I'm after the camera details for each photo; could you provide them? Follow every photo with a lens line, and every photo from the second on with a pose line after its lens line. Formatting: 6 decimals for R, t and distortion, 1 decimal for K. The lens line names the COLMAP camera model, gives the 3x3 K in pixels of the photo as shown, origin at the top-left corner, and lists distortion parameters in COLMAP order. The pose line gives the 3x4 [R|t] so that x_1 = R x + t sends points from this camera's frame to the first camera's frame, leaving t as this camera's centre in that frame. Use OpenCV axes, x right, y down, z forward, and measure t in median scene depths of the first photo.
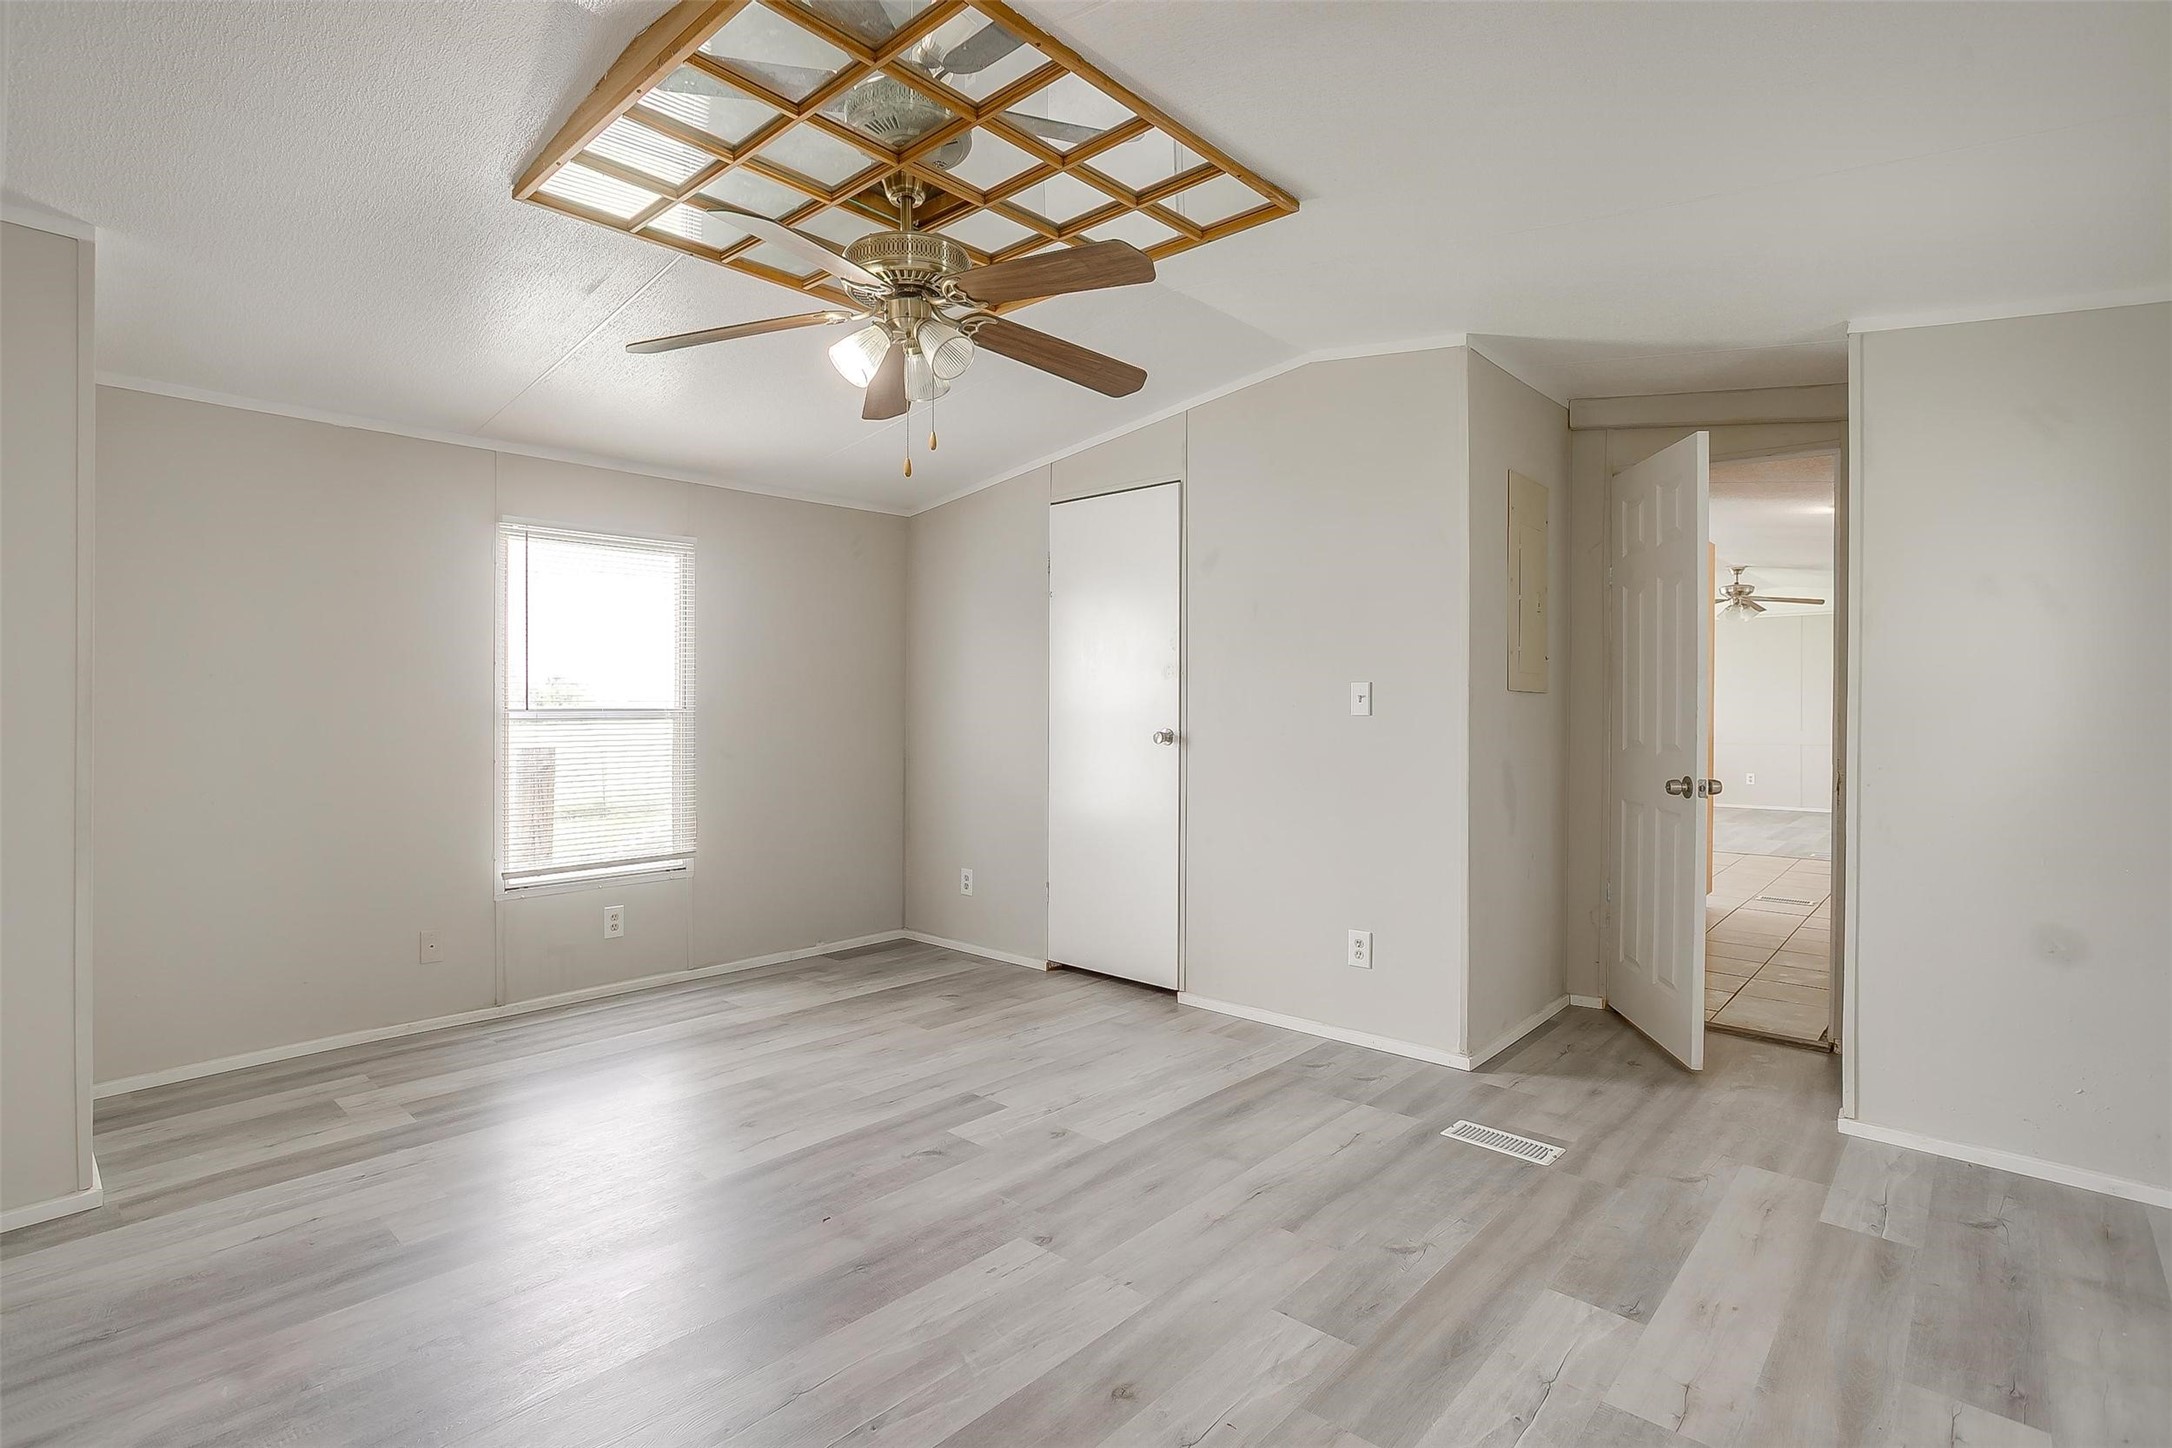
lens RADIAL K [[1046.8, 0, 1071.0], [0, 1046.8, 725.3], [0, 0, 1]] dist [-0.057070, 0.032853]
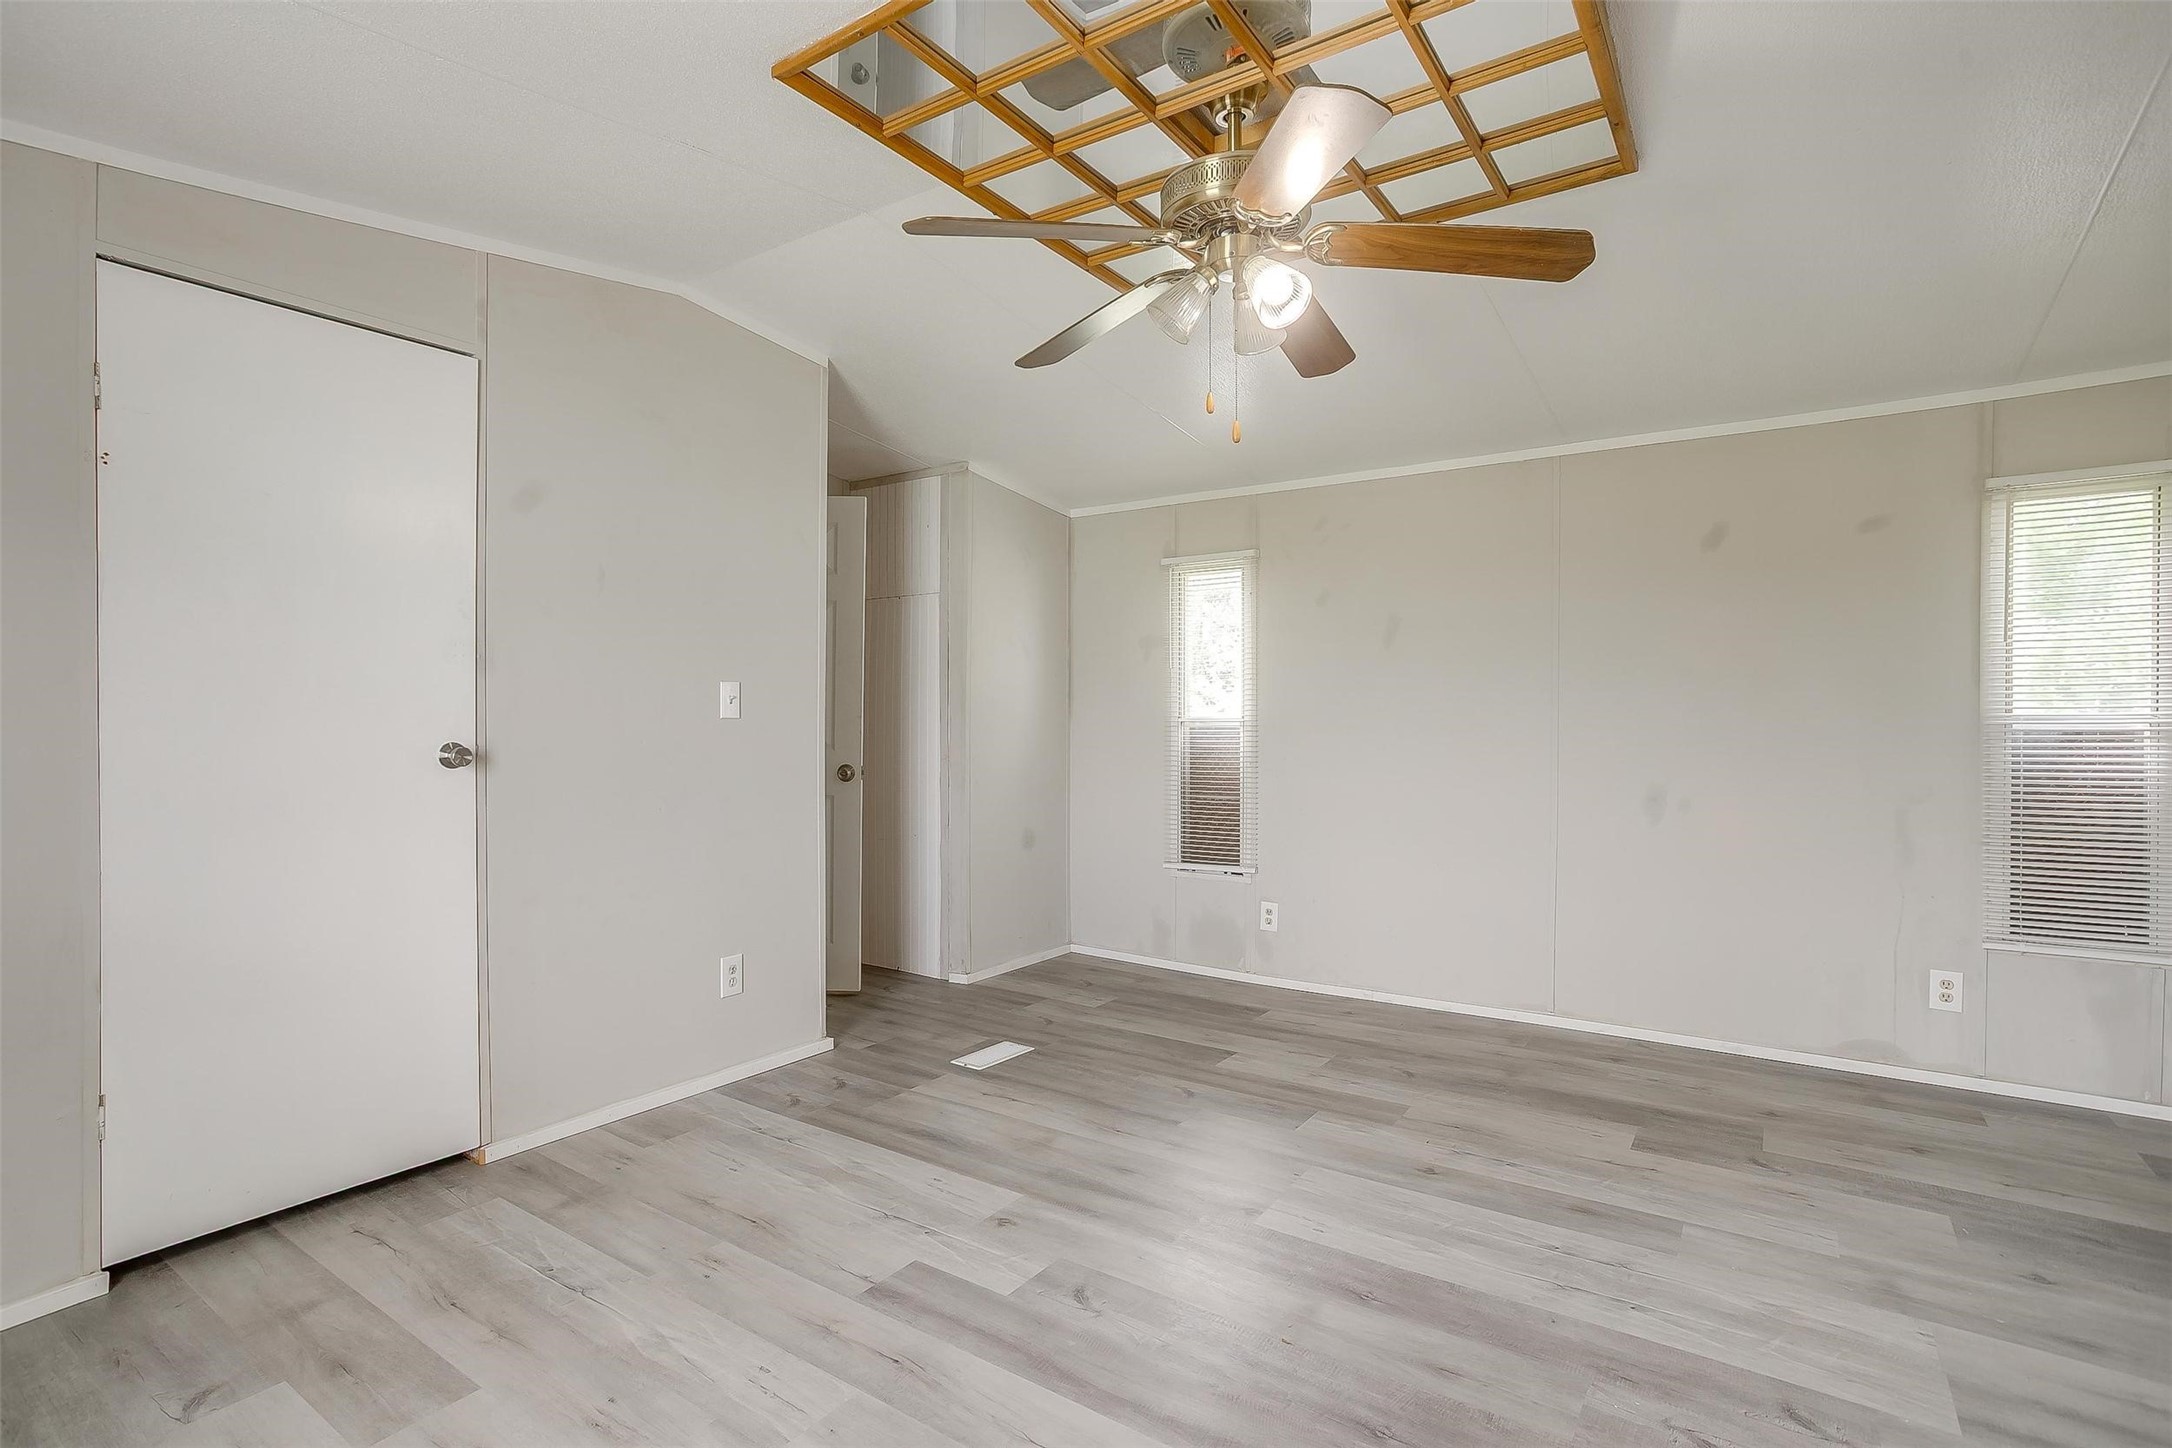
lens RADIAL K [[1046.8, 0, 1071.0], [0, 1046.8, 725.3], [0, 0, 1]] dist [-0.057070, 0.032853]
pose [[-0.135205, -0.013850, 0.990721, -0.790054], [0.008726, 0.999847, 0.015169, -0.018356], [-0.990779, 0.010696, -0.135064, 0.990037]]
